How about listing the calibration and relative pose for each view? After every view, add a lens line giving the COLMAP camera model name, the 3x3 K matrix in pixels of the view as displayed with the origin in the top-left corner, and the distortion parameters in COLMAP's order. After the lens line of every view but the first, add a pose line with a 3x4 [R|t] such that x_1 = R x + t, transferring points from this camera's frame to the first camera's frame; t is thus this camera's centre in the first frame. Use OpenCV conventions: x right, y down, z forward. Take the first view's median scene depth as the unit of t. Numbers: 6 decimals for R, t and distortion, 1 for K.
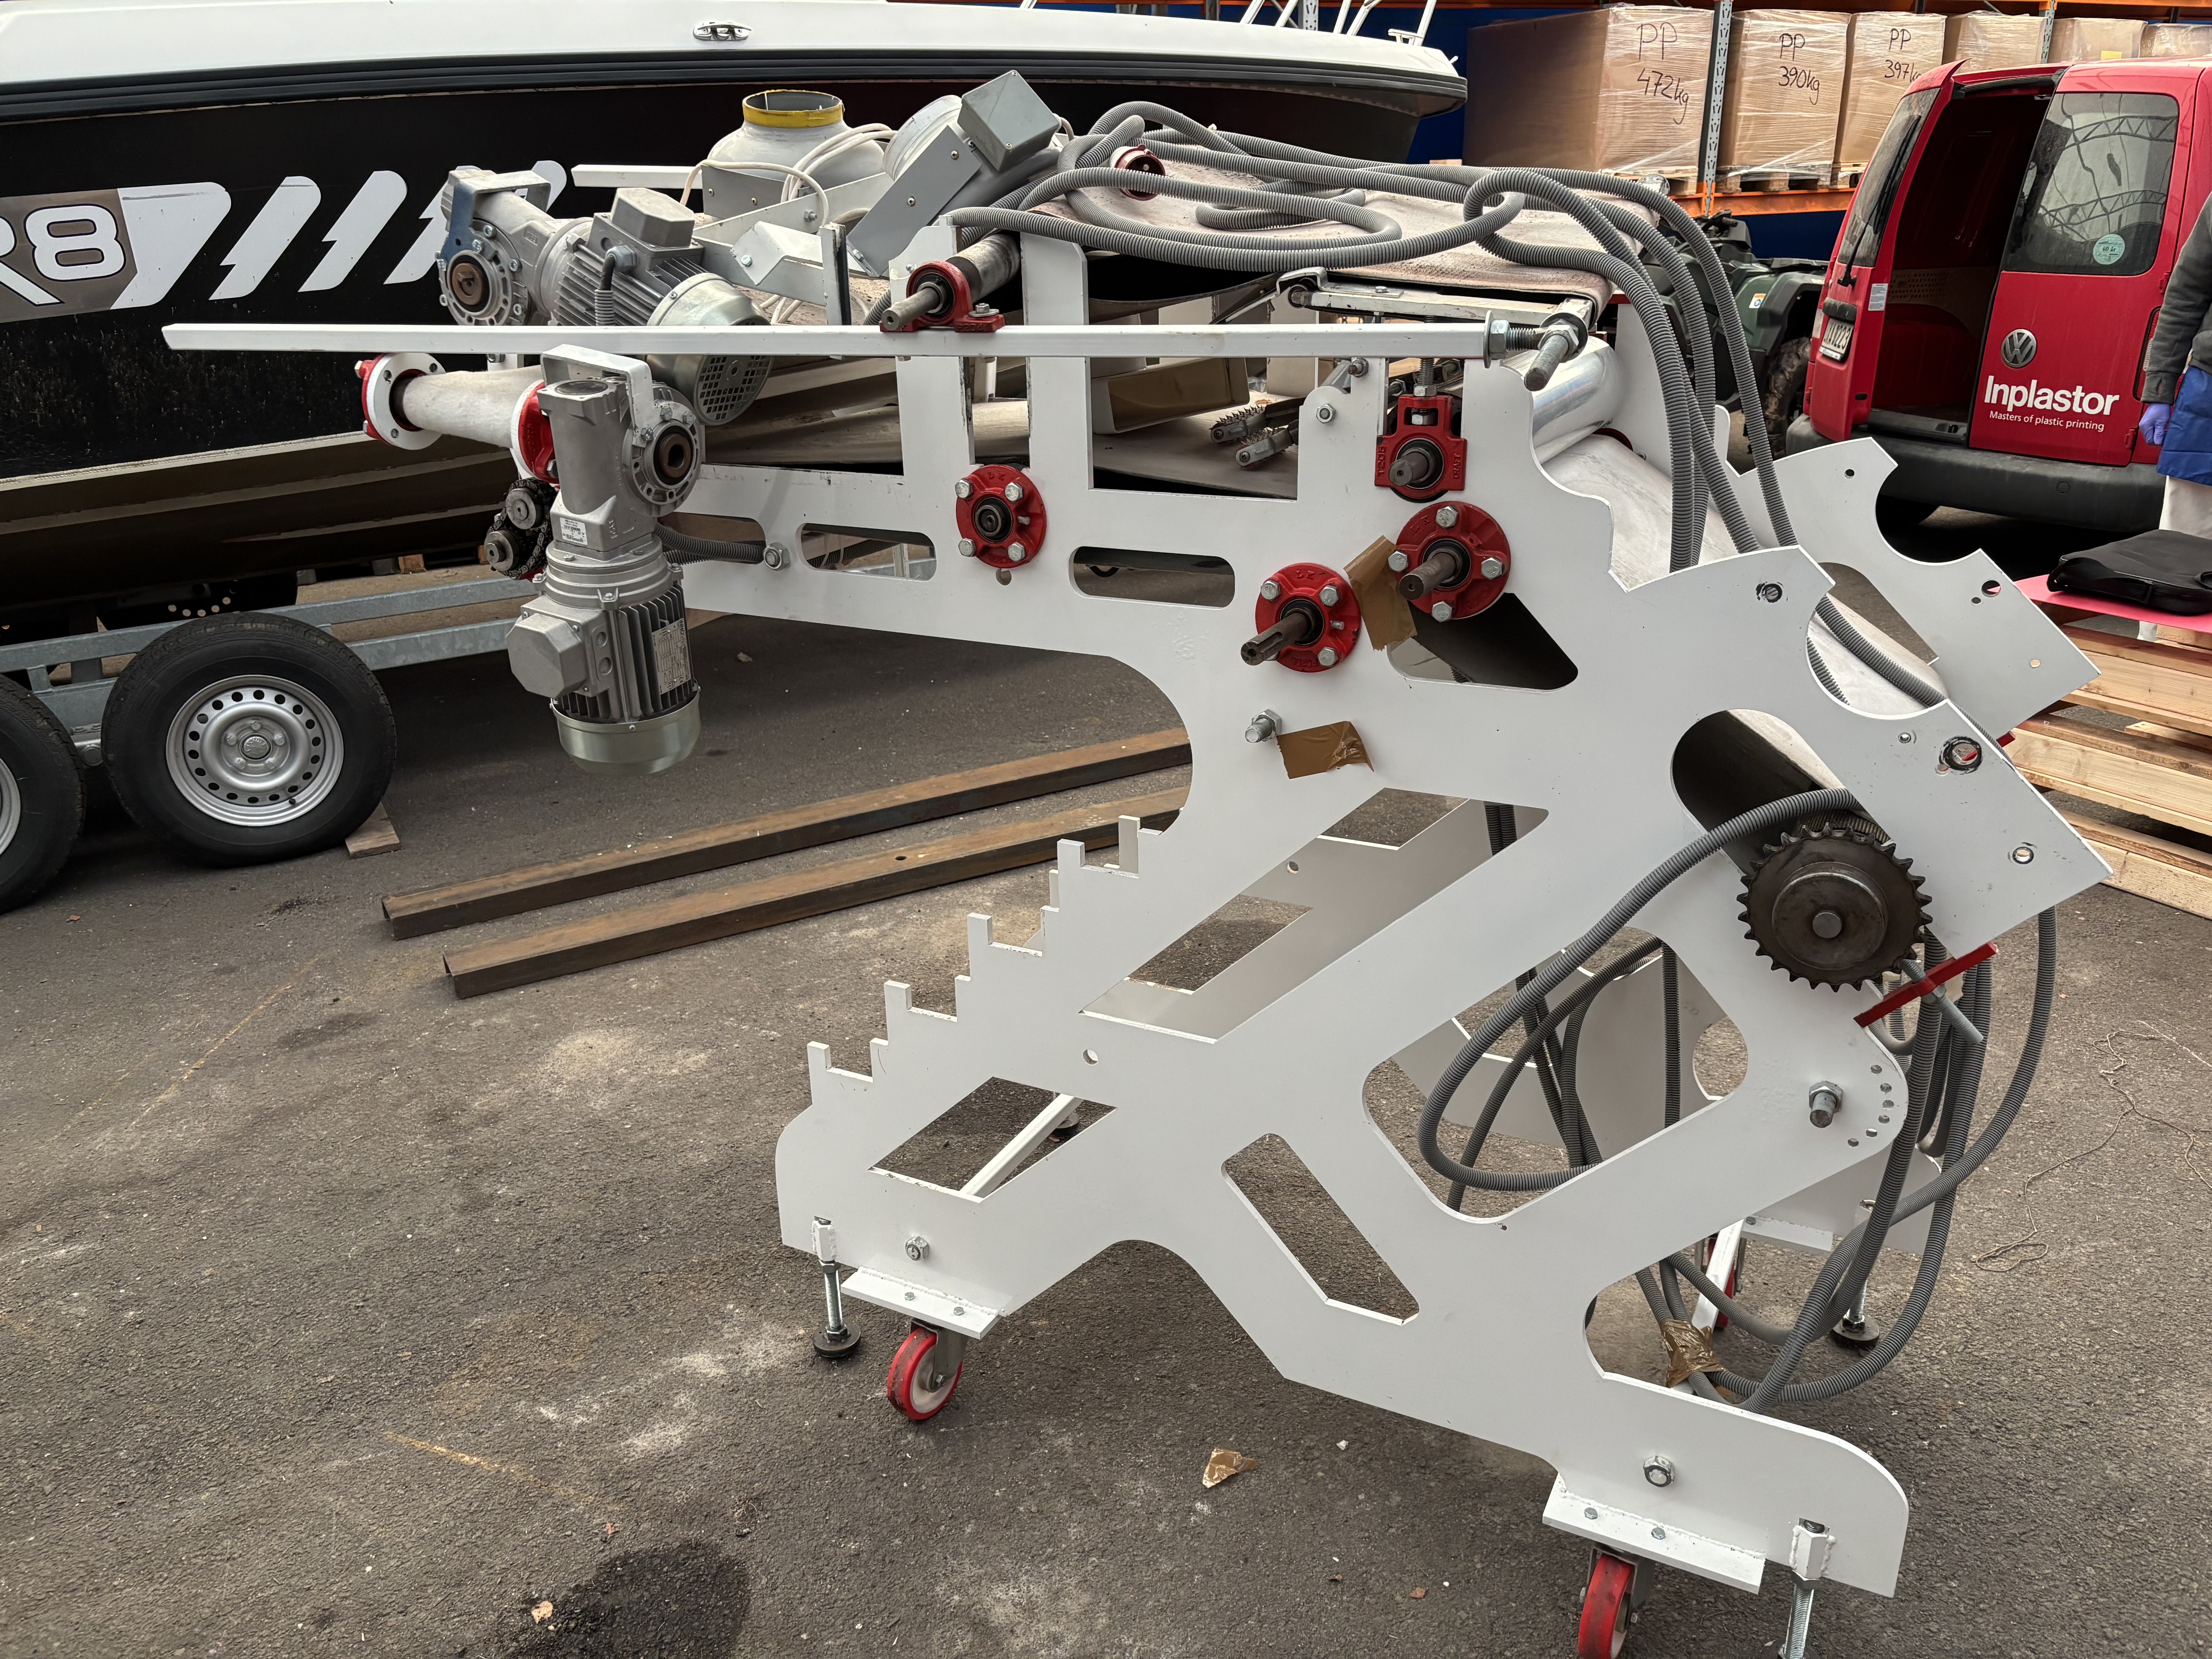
lens RADIAL K [[1676.0, 0, 1096.1], [0, 1676.0, 821.9], [0, 0, 1]] dist [0.032231, -0.041140]
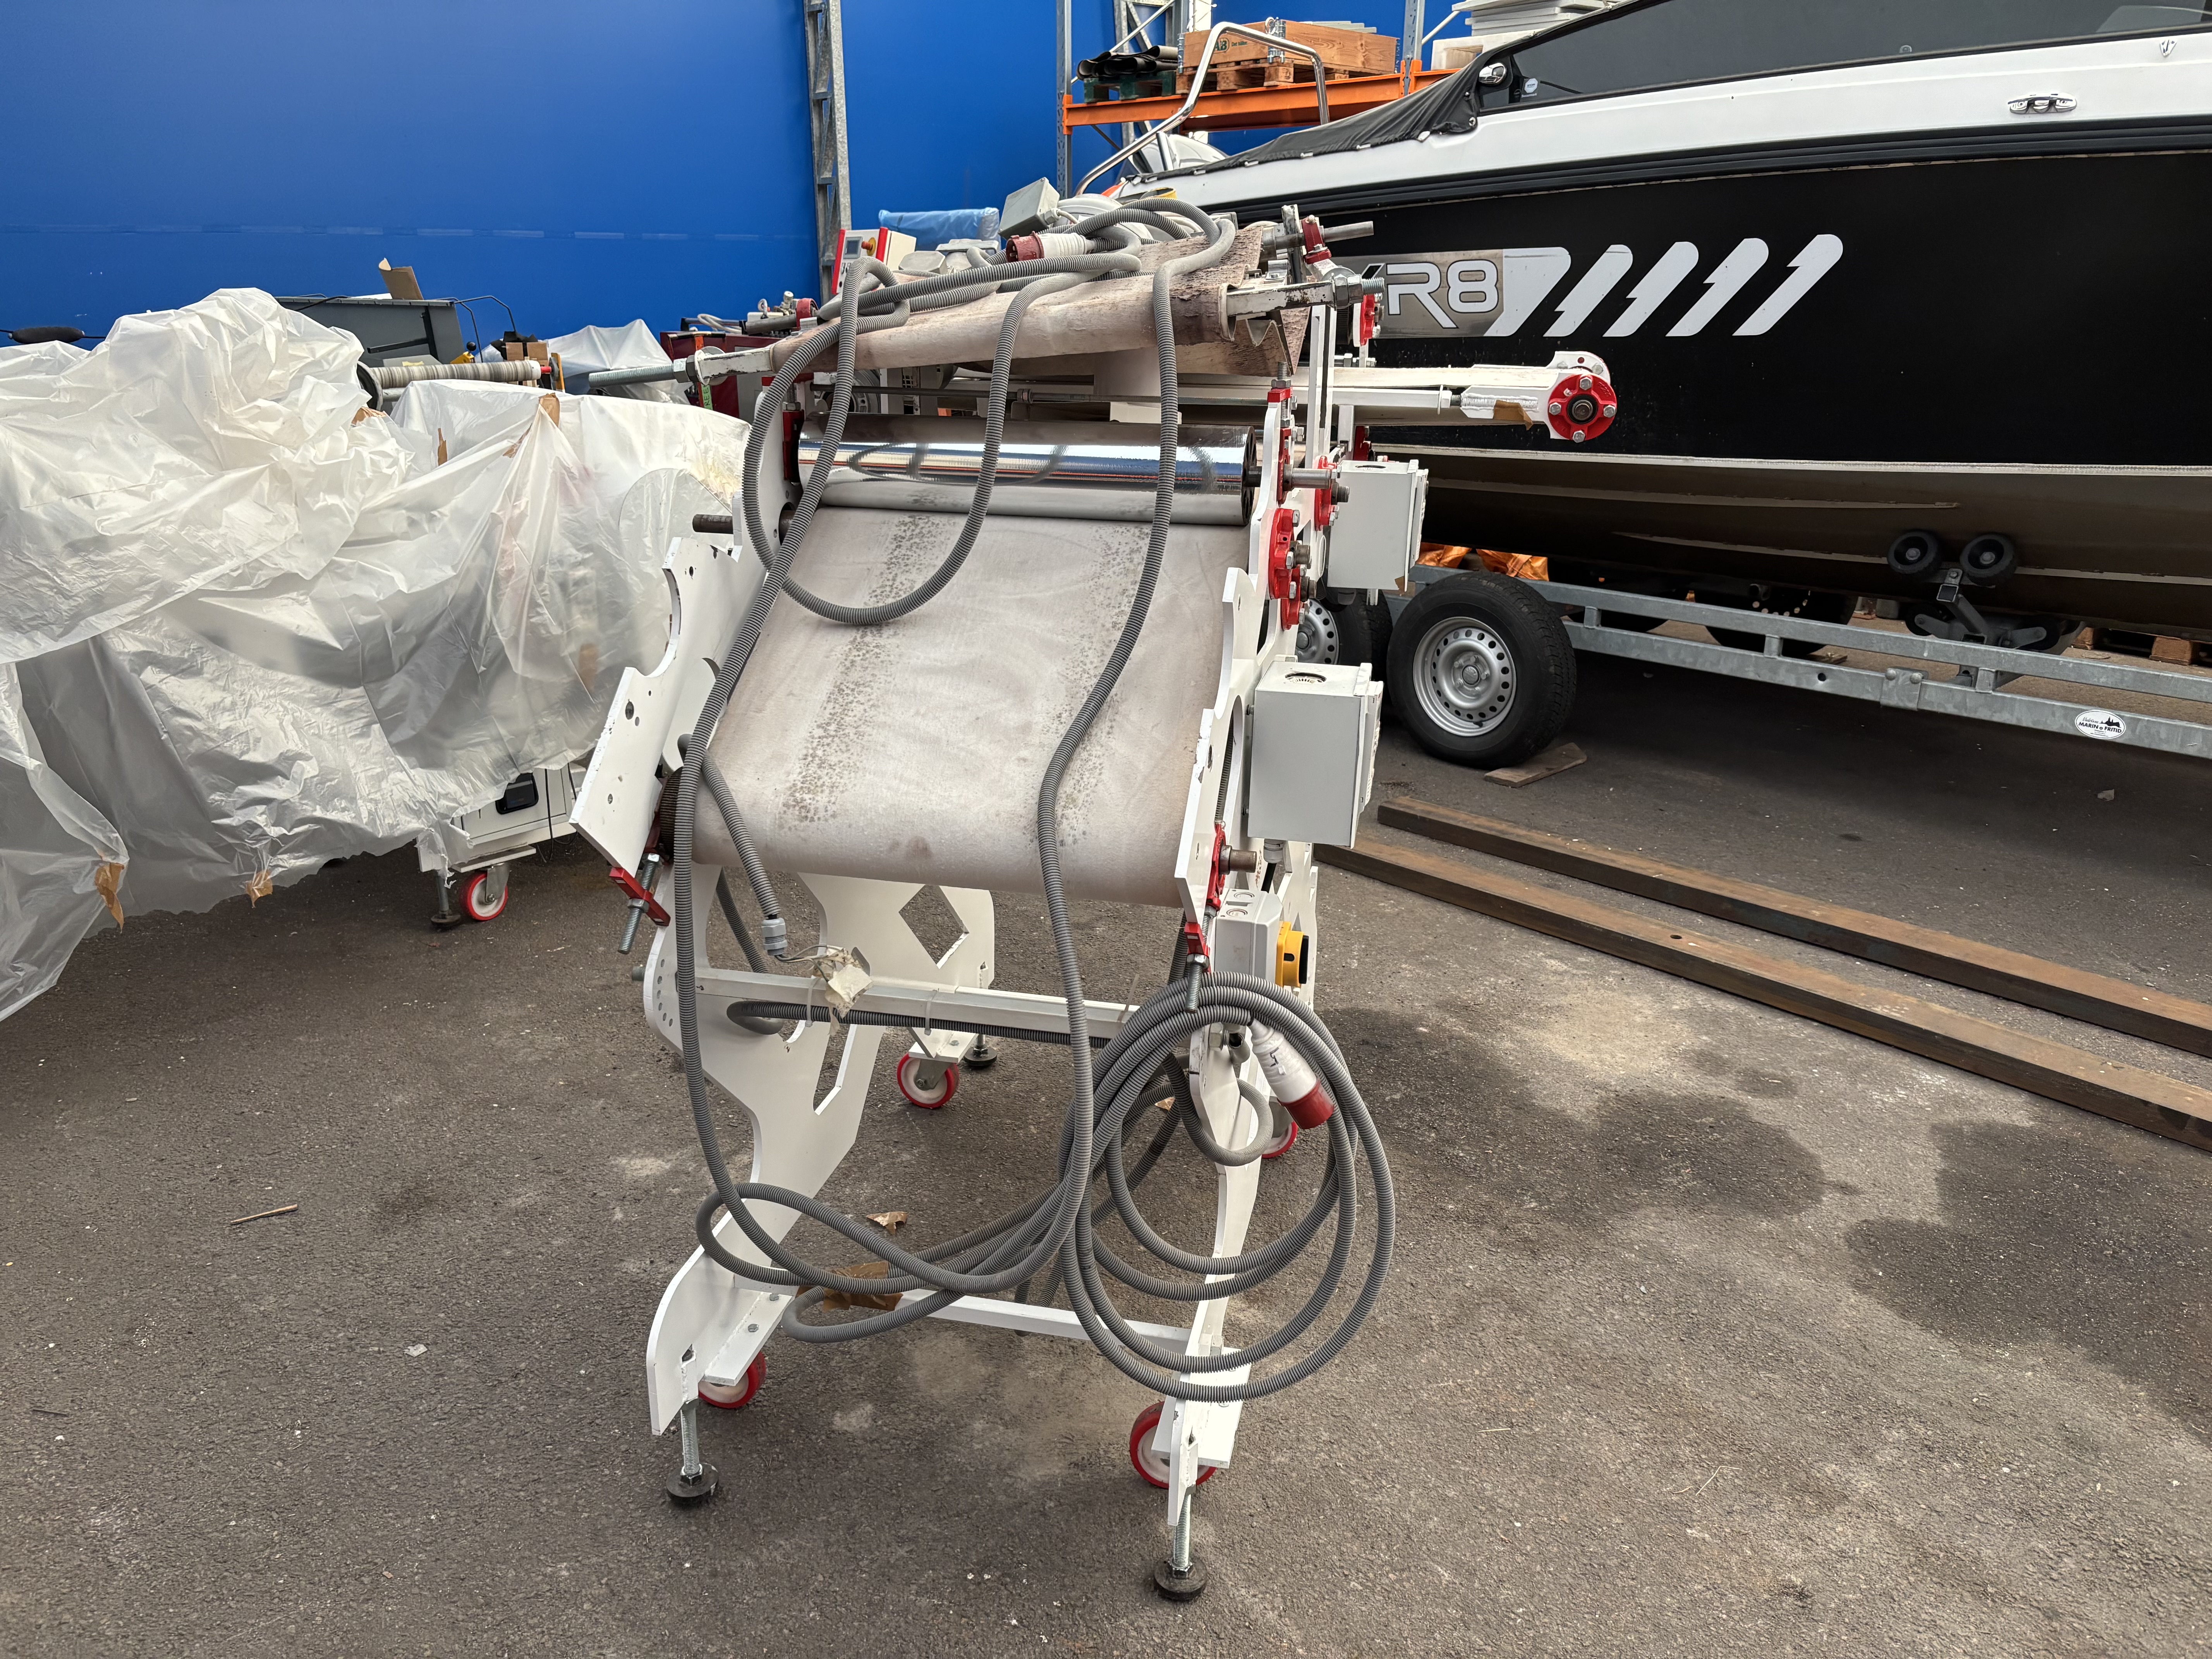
lens RADIAL K [[1676.0, 0, 1128.5], [0, 1676.0, 839.7], [0, 0, 1]] dist [0.032231, -0.041140]
pose [[0.268577, 0.348794, -0.897892, 0.682595], [-0.361489, 0.900508, 0.241682, -0.156730], [0.892856, 0.259668, 0.367941, 0.335968]]
